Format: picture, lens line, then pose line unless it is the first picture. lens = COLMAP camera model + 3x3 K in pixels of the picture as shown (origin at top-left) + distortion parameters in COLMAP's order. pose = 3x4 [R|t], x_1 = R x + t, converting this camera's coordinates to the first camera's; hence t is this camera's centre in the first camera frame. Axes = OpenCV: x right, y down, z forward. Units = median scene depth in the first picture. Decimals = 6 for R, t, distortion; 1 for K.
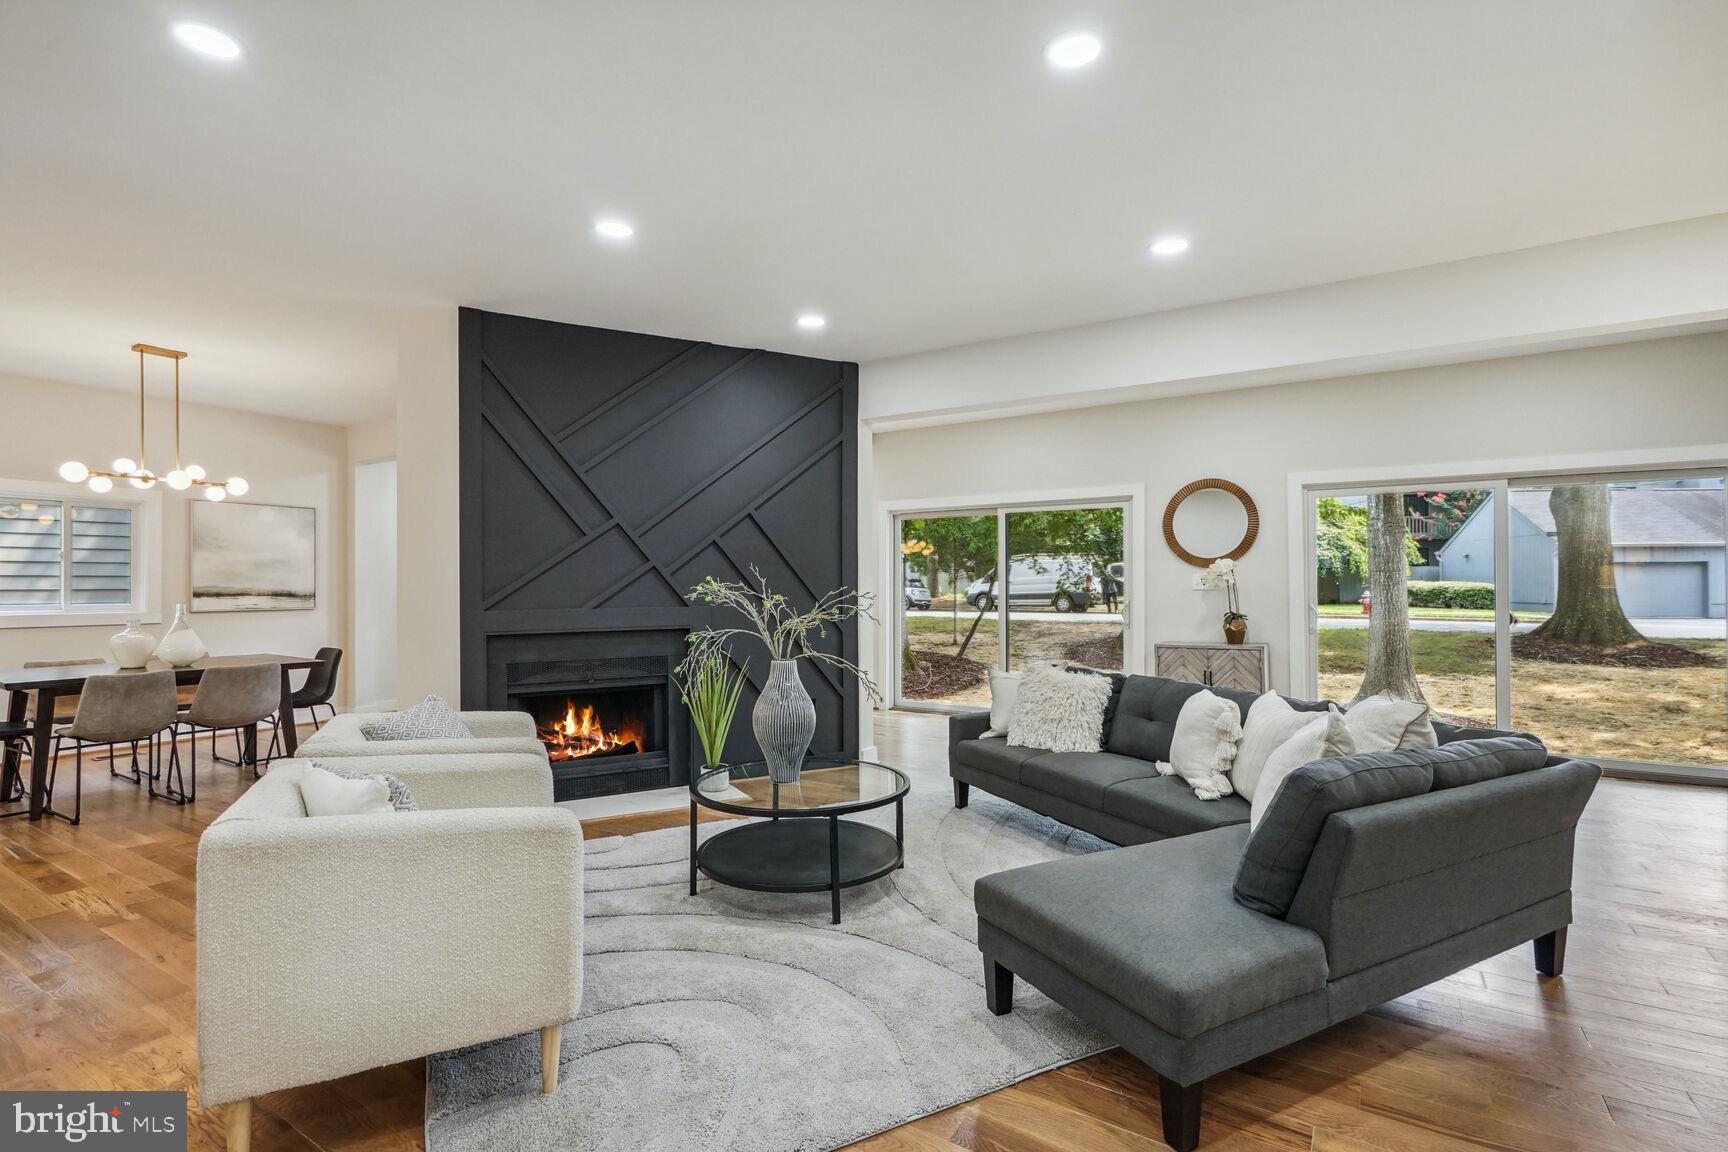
lens RADIAL K [[807.8, 0, 864.0], [0, 807.8, 576.0], [0, 0, 1]] dist [-0.002385, -0.000052]
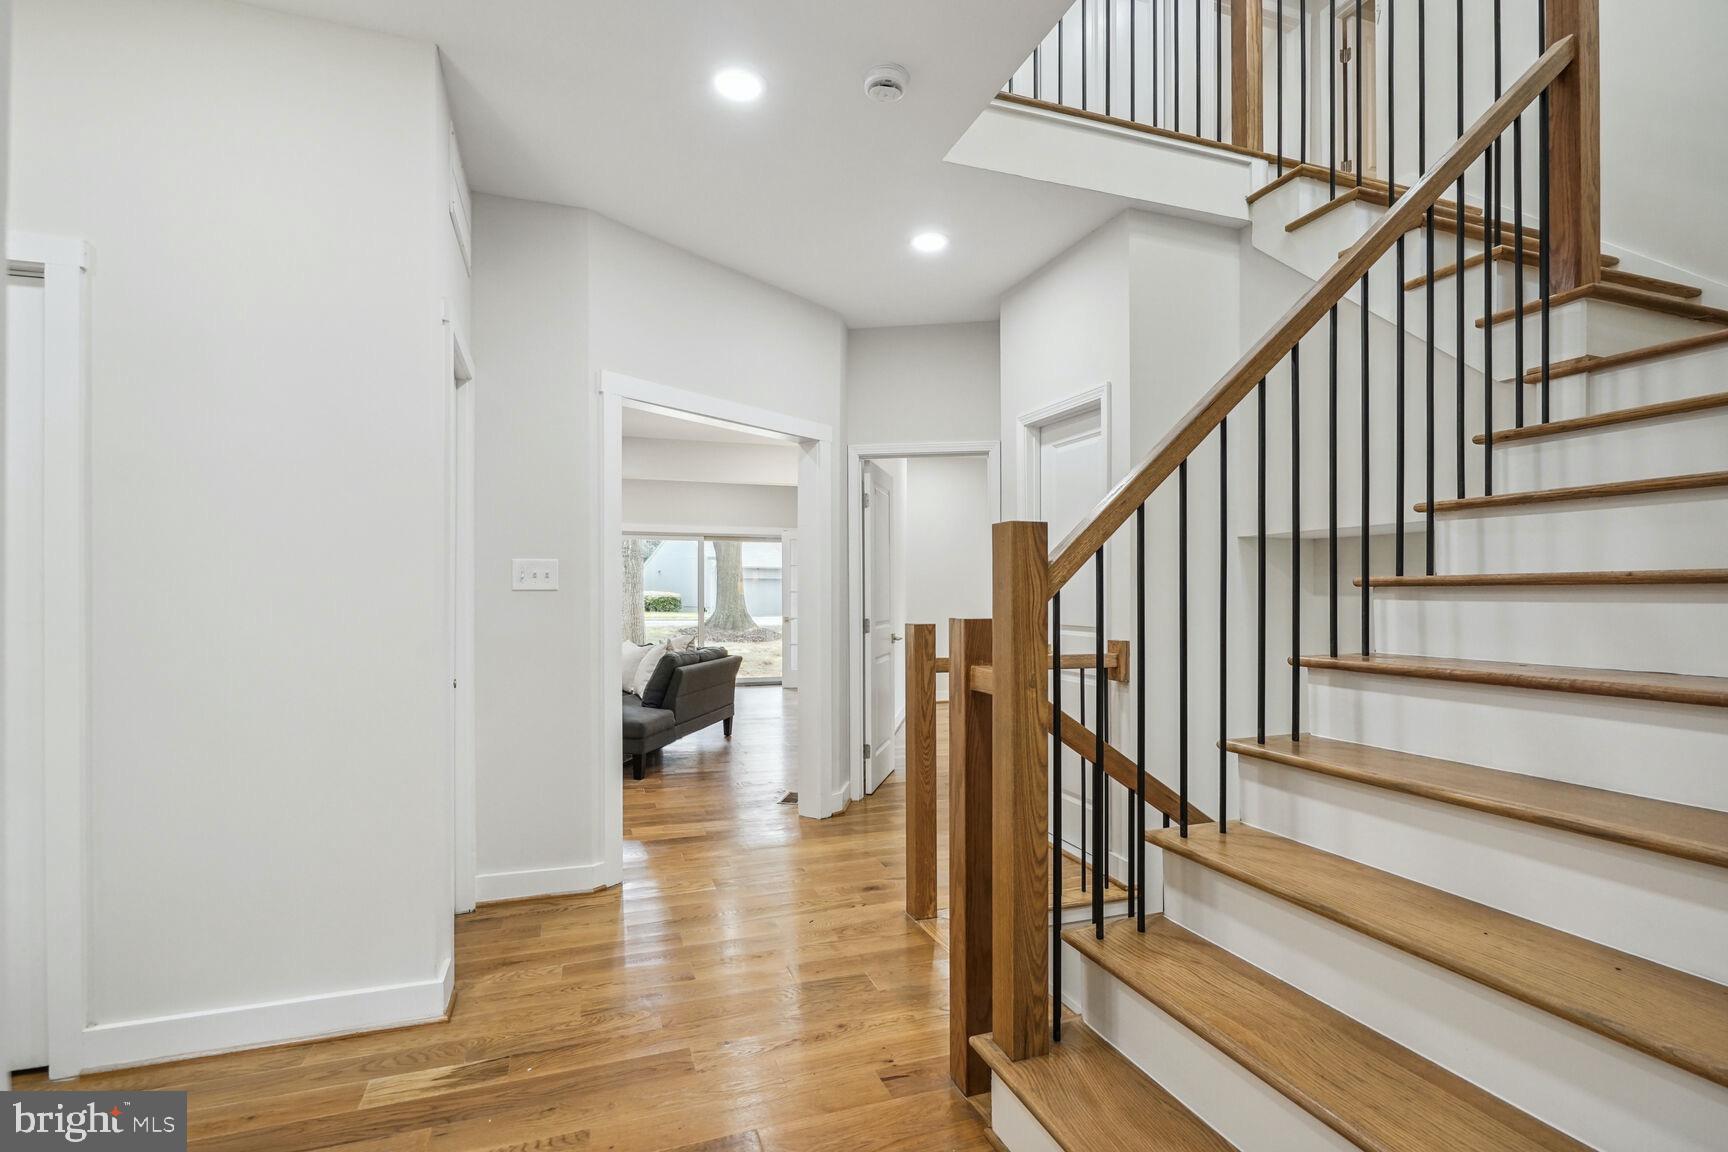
lens RADIAL K [[807.8, 0, 864.0], [0, 807.8, 576.0], [0, 0, 1]] dist [-0.002385, -0.000052]
pose [[0.622468, 0.022337, 0.782327, -1.079331], [-0.013914, 0.999751, -0.017473, -0.003822], [-0.782522, -0.000009, 0.622623, -1.138937]]
